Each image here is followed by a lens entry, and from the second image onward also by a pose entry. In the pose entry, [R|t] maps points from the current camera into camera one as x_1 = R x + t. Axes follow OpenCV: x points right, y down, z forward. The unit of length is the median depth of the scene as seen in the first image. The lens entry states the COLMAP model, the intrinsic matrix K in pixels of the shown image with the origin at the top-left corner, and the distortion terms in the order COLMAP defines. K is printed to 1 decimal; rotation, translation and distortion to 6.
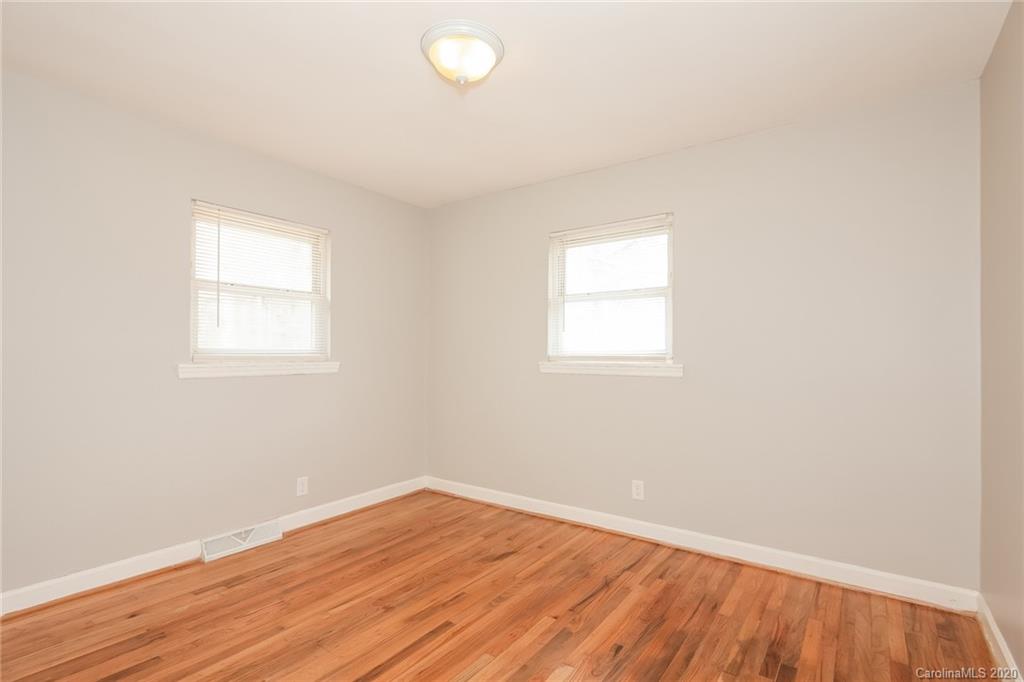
lens RADIAL K [[497.4, 0, 503.3], [0, 497.4, 347.1], [0, 0, 1]] dist [-0.001358, -0.000208]
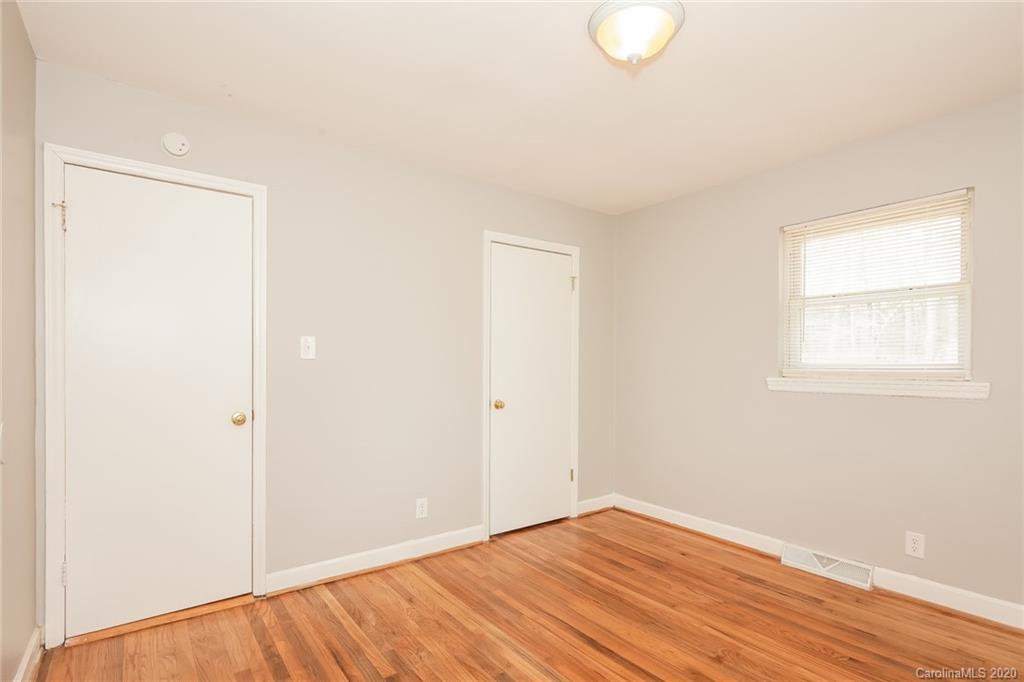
lens RADIAL K [[500.0, 0, 517.0], [0, 500.0, 361.4], [0, 0, 1]] dist [-0.004202, -0.000208]
pose [[-0.288397, -0.011775, -0.957439, 0.652913], [0.007072, 0.999871, -0.014427, 0.009856], [0.957485, -0.010932, -0.288276, 0.836248]]
